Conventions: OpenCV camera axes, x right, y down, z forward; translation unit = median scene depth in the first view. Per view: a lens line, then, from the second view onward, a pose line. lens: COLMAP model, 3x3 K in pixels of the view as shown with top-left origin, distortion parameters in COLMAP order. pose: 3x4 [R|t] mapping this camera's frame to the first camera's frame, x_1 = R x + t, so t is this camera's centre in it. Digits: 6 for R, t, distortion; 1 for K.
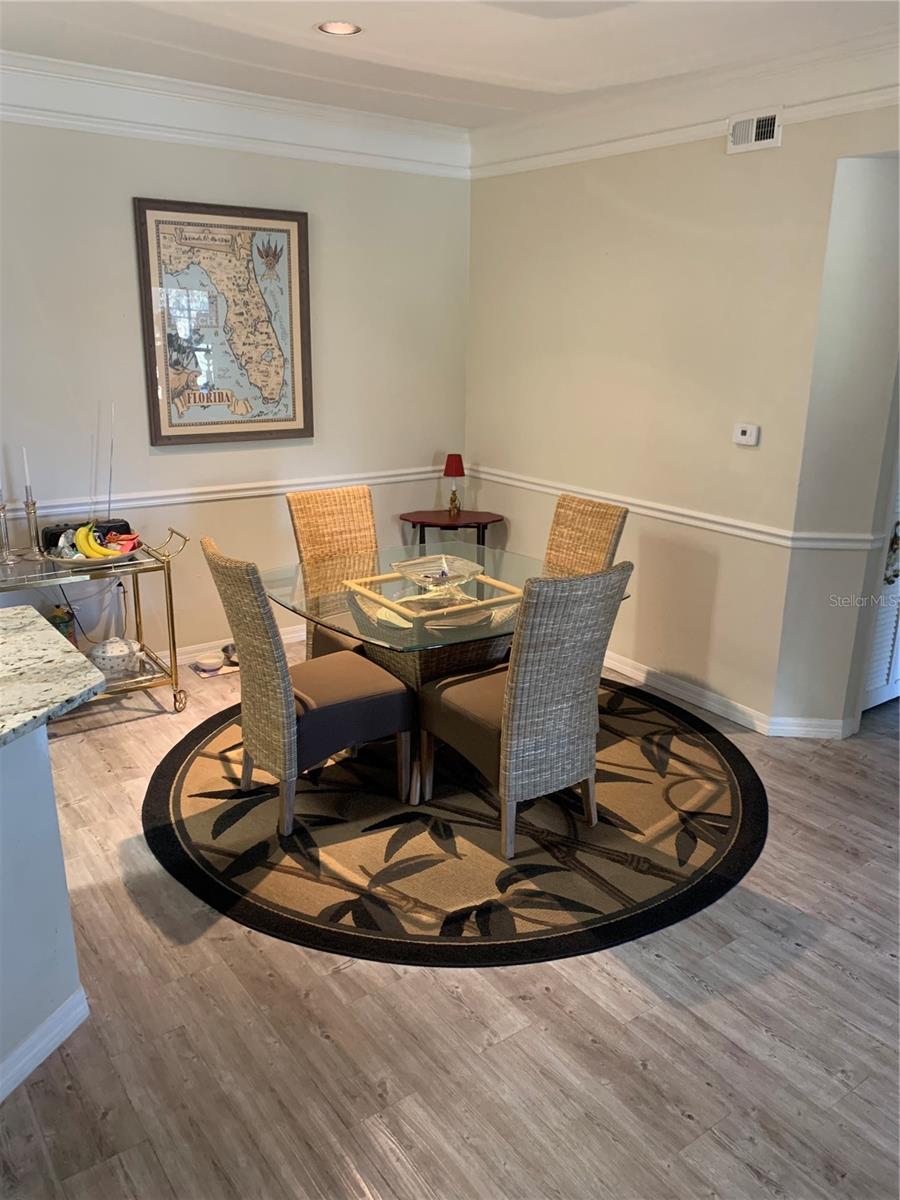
lens RADIAL K [[942.8, 0, 450.4], [0, 942.8, 589.2], [0, 0, 1]] dist [0.006075, -0.007804]
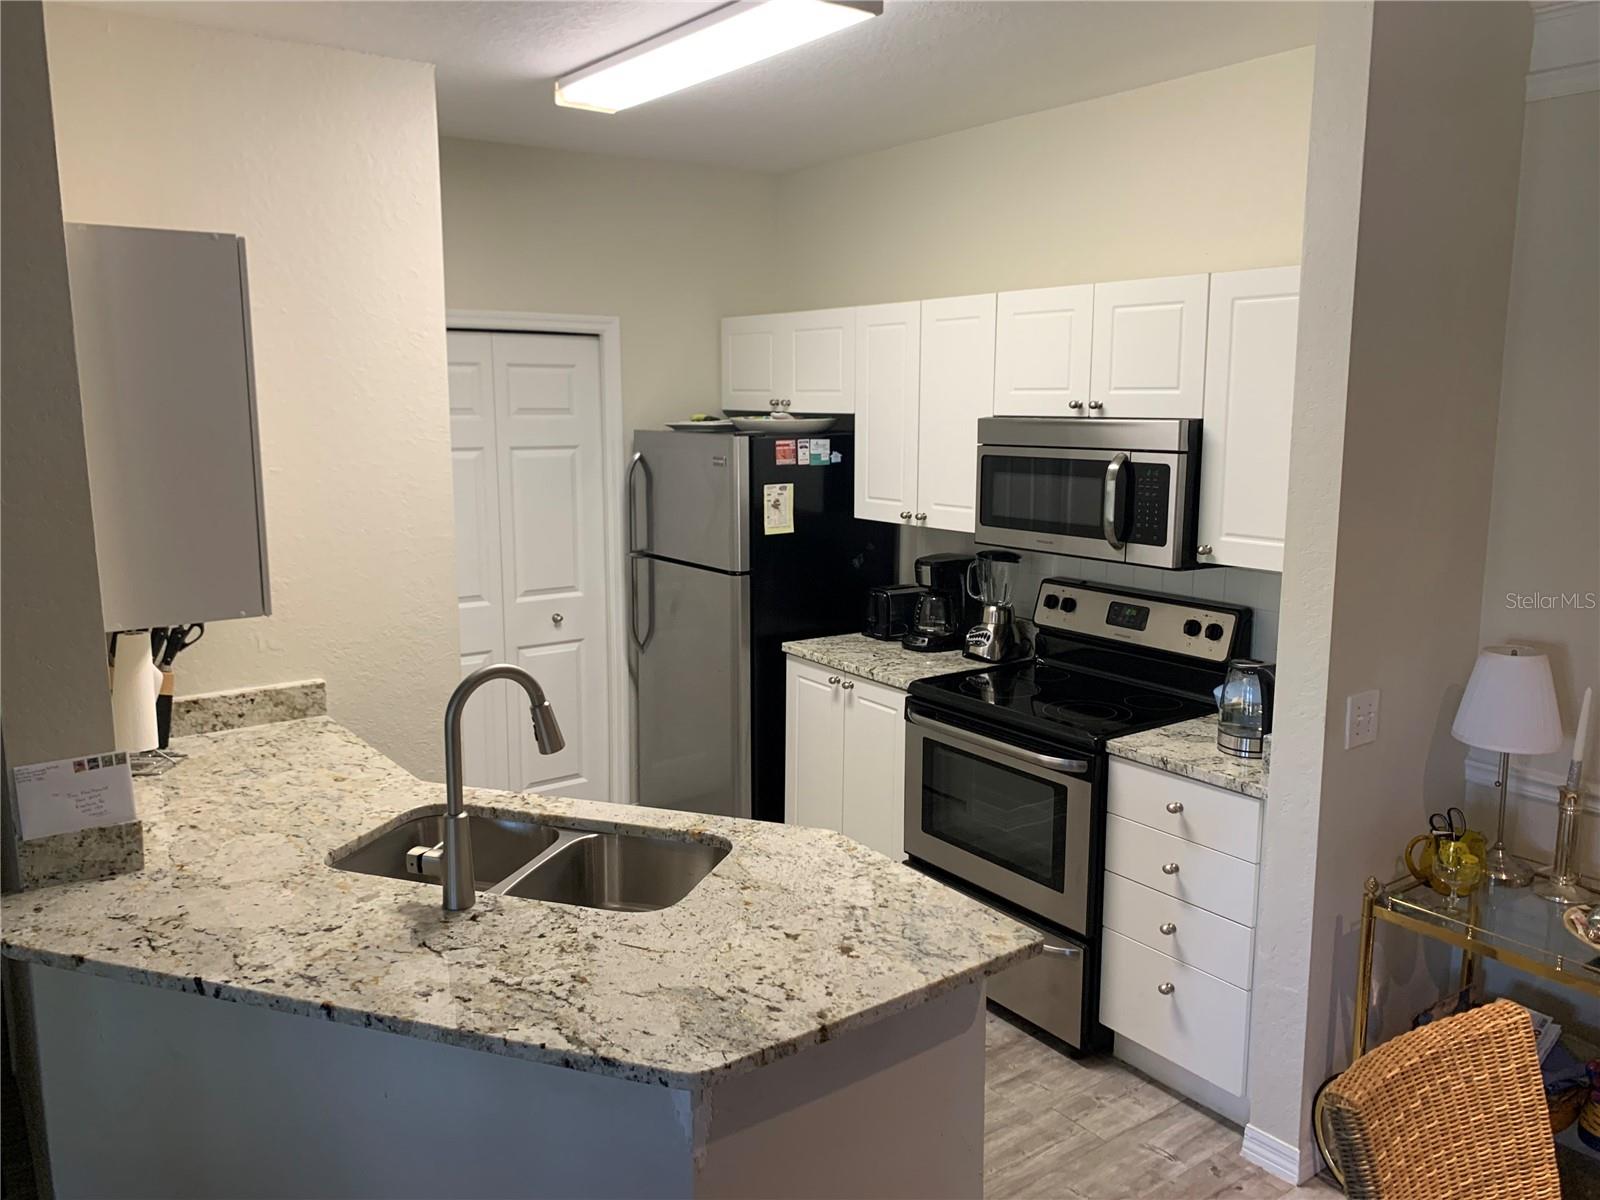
lens RADIAL K [[1257.1, 0, 802.1], [0, 1257.1, 594.4], [0, 0, 1]] dist [0.006075, -0.007804]
pose [[0.005216, 0.161366, -0.986881, 0.350406], [-0.275679, 0.948883, 0.153696, -0.315867], [0.961236, 0.271261, 0.049435, 0.903140]]
